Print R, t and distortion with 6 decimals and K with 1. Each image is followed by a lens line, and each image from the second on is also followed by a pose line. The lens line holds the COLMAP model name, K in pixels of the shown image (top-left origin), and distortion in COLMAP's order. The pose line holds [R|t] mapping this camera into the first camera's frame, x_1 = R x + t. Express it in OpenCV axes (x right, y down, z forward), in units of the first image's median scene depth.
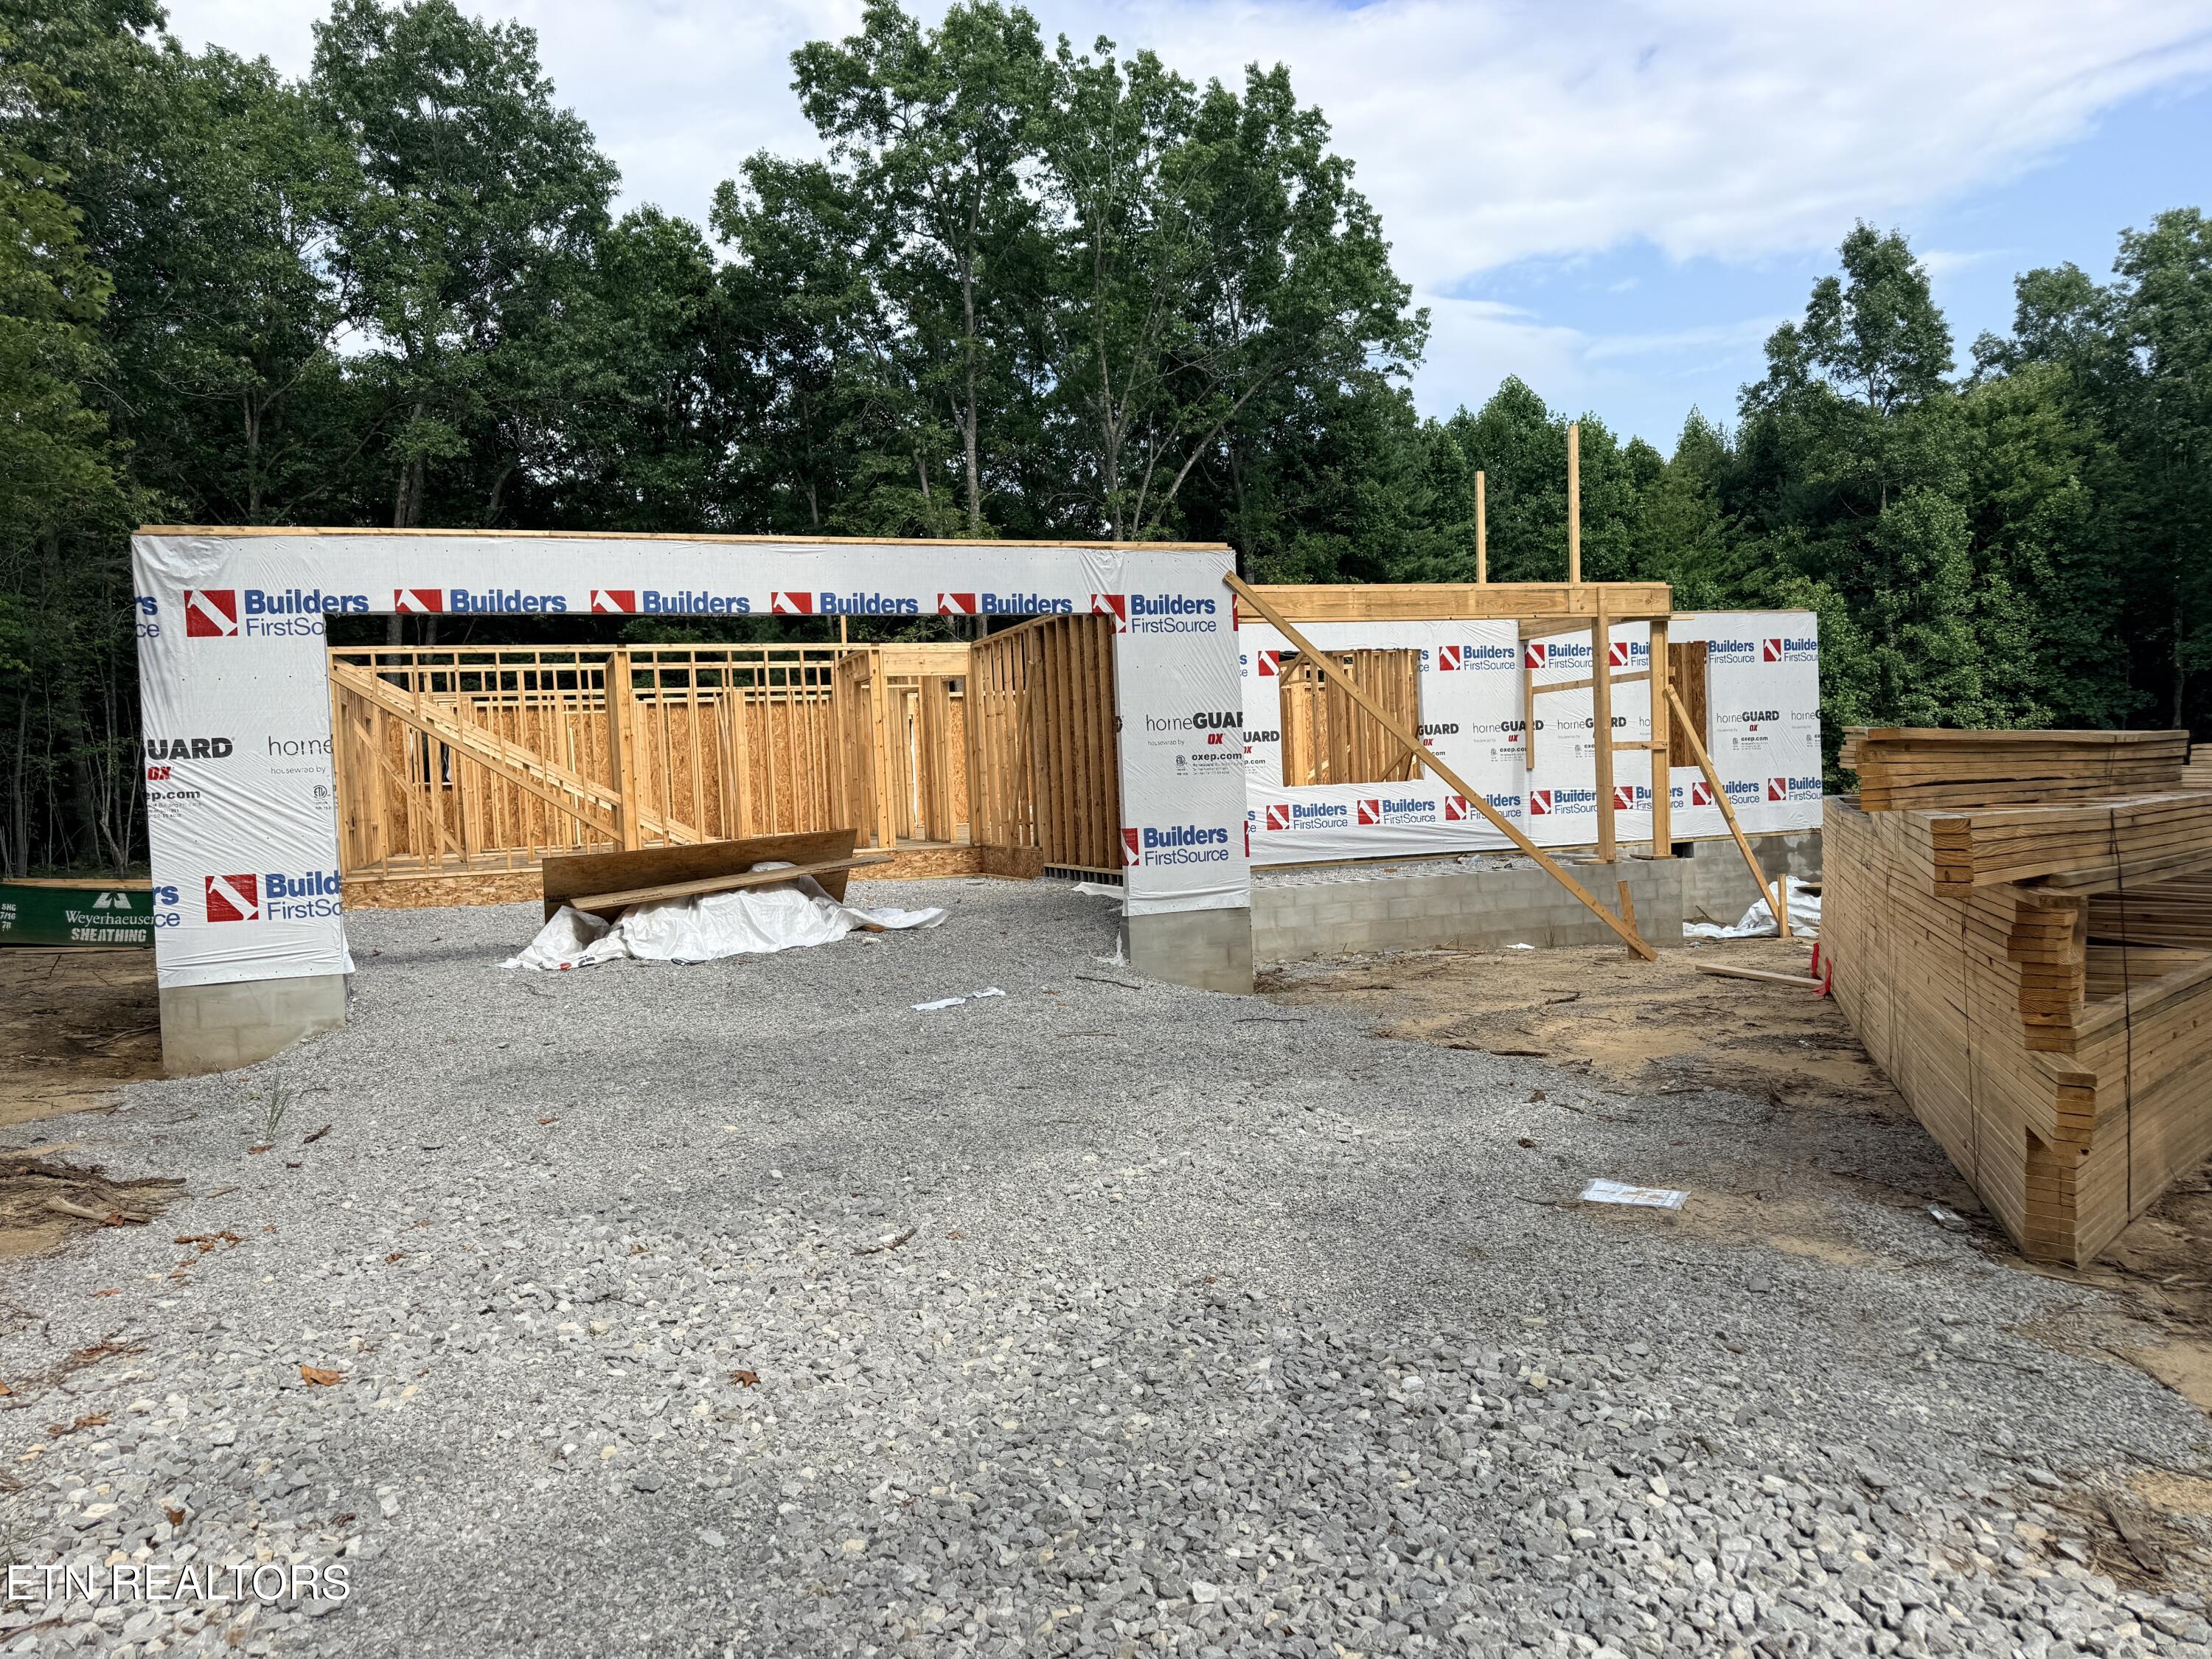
lens RADIAL K [[1514.7, 0, 1073.2], [0, 1514.7, 816.5], [0, 0, 1]] dist [0.144561, -0.233614]
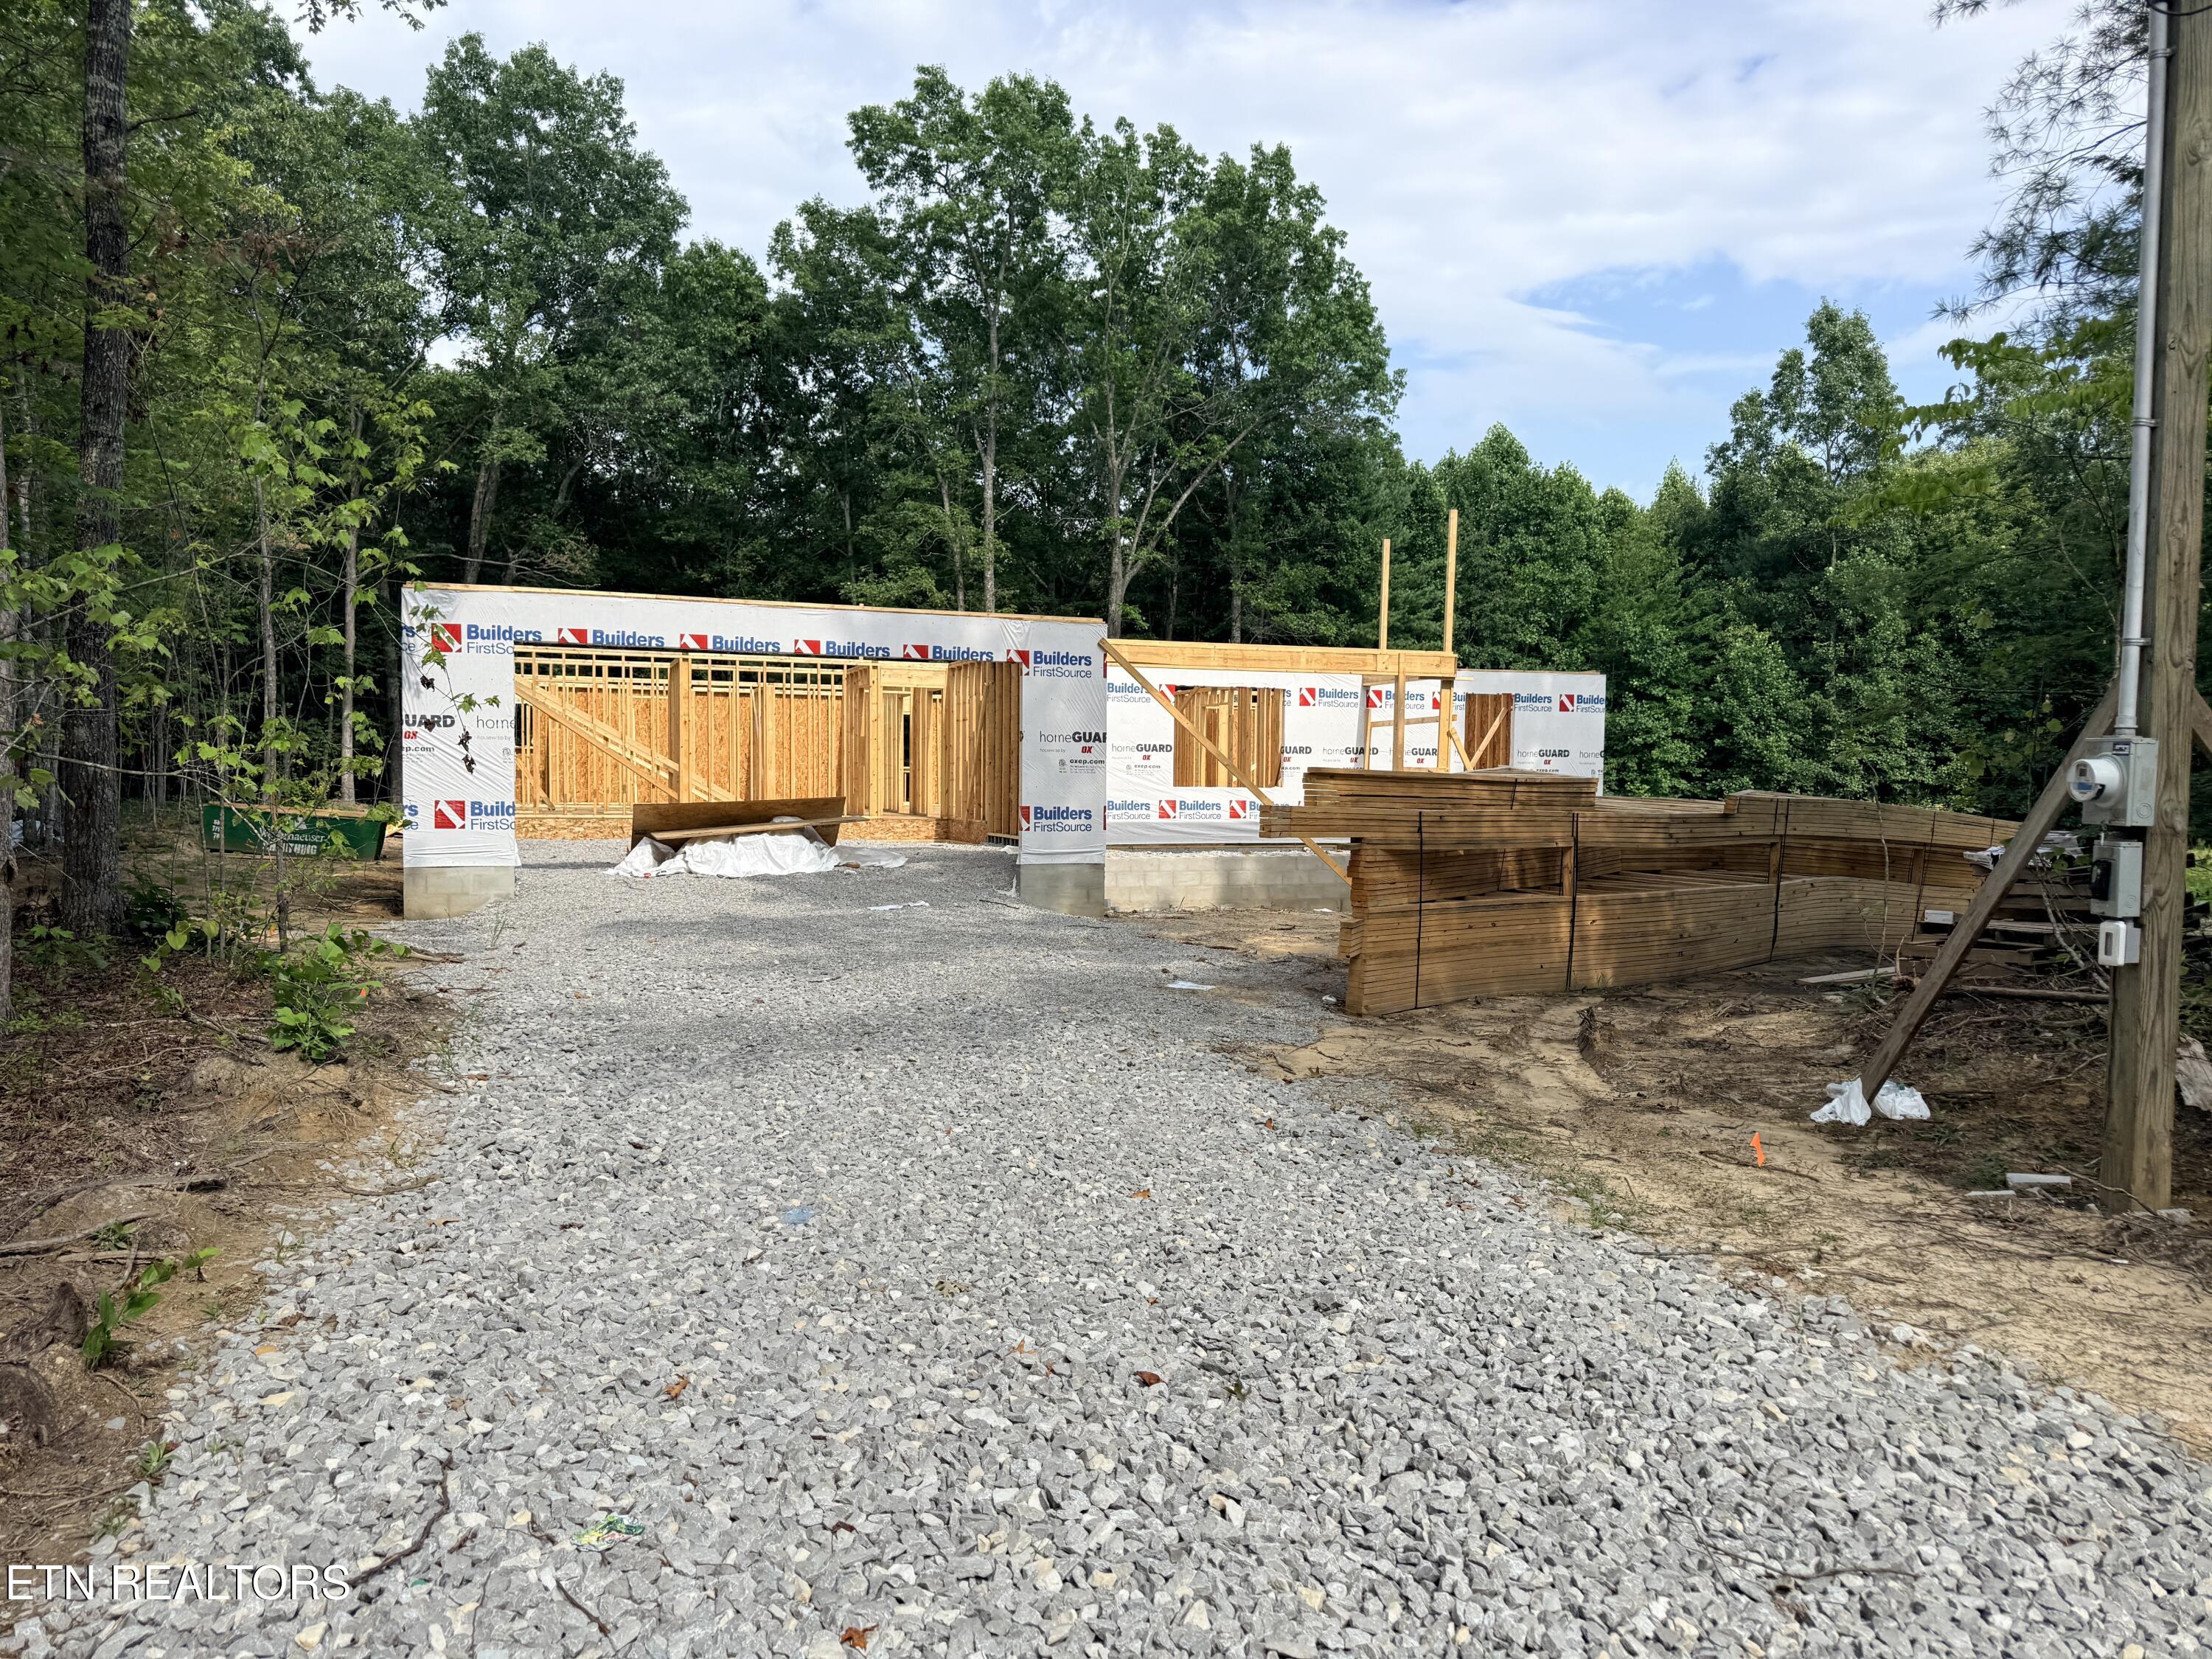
lens RADIAL K [[1503.4, 0, 1079.2], [0, 1503.4, 830.0], [0, 0, 1]] dist [0.146196, -0.229224]
pose [[0.998347, 0.056630, -0.009850, 0.050472], [-0.056502, 0.998320, 0.012824, 0.004403], [0.010560, -0.012246, 0.999869, -0.231400]]
